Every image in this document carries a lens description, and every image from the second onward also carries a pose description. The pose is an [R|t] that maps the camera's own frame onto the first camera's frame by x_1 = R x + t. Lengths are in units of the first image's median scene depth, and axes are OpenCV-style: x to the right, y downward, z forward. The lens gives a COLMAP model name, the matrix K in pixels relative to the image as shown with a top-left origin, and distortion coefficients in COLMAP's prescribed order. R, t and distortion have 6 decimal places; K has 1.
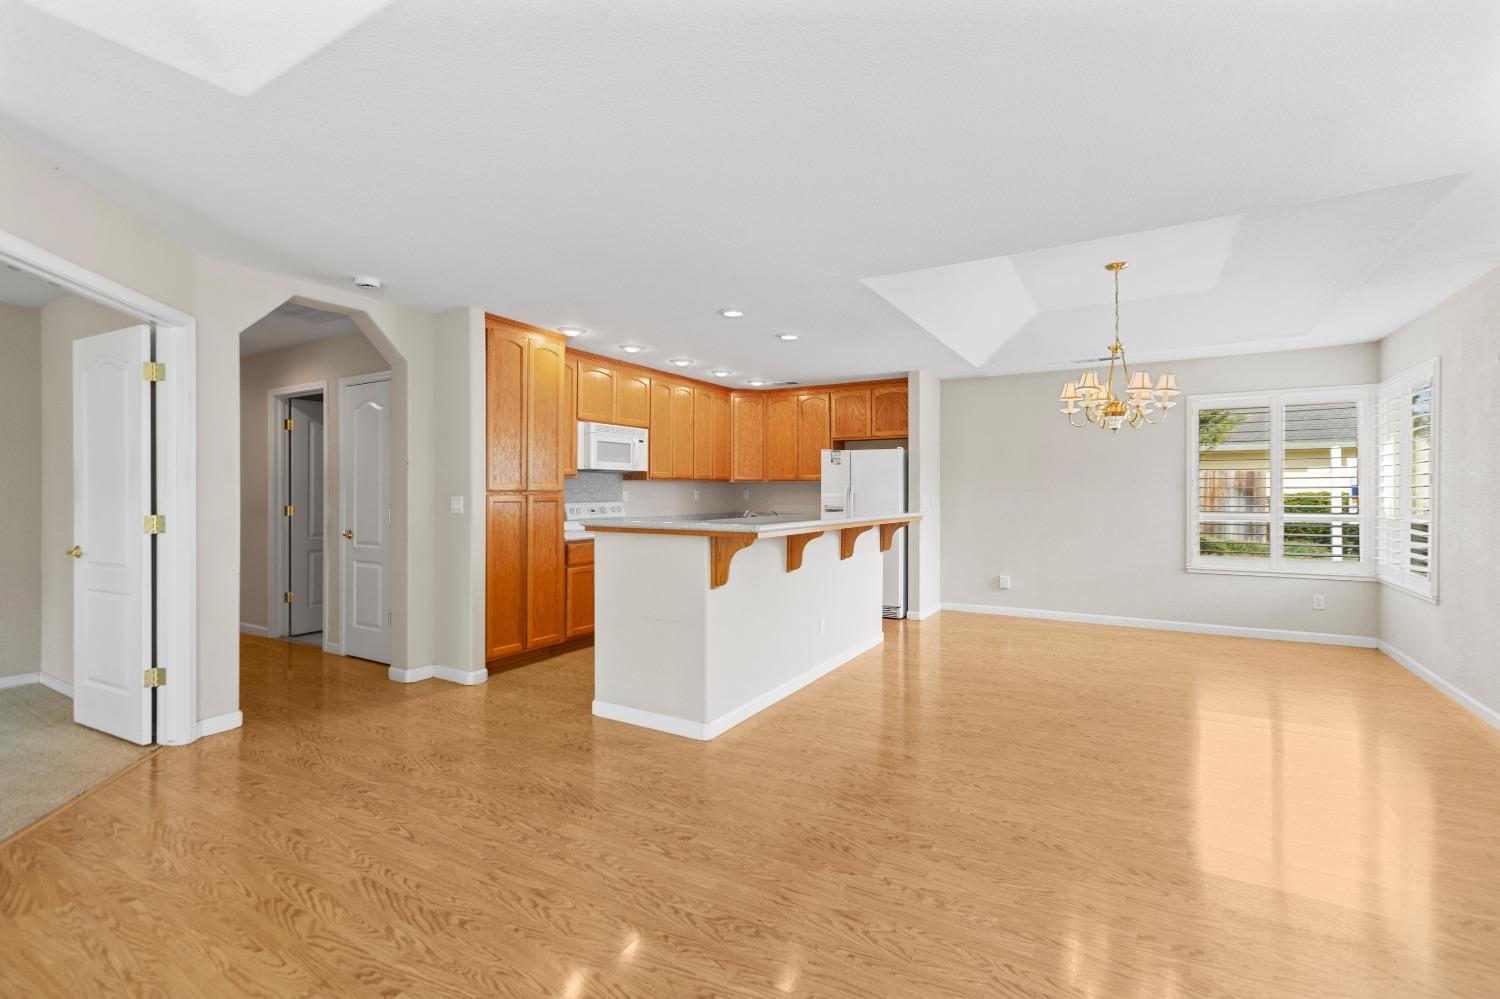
lens RADIAL K [[669.7, 0, 740.4], [0, 669.7, 493.6], [0, 0, 1]] dist [0.001889, -0.000212]
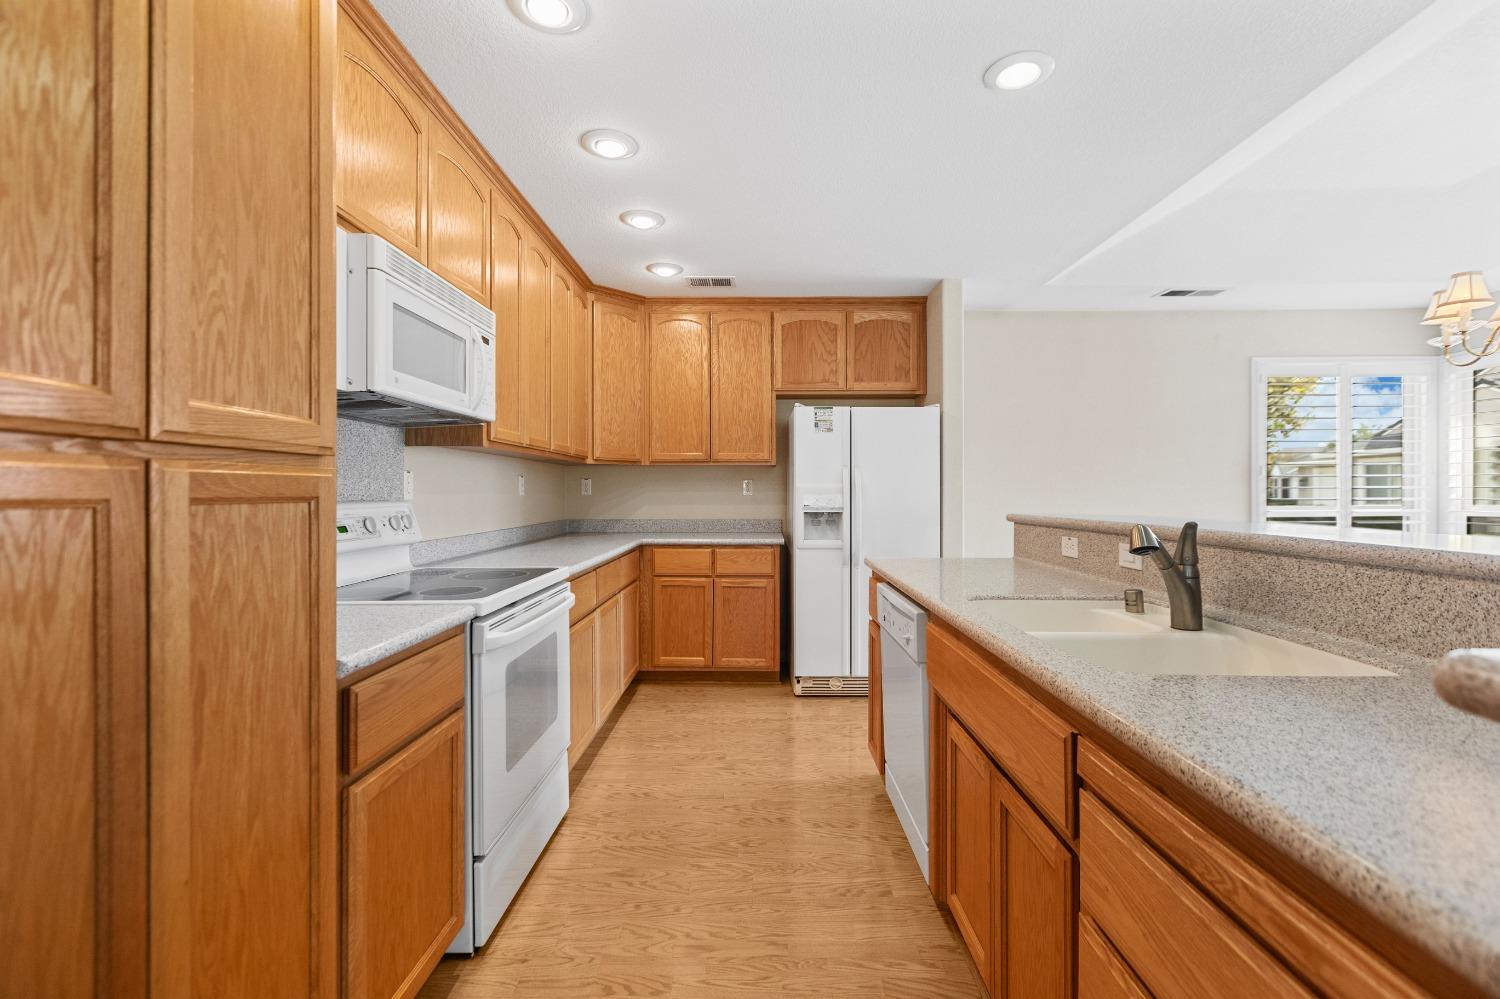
lens RADIAL K [[669.7, 0, 751.9], [0, 669.7, 502.1], [0, 0, 1]] dist [0.001889, -0.000212]
pose [[0.858739, -0.009575, 0.512323, -0.250379], [0.003175, 0.999906, 0.013364, 0.009586], [-0.512403, -0.009850, 0.858689, 0.710969]]
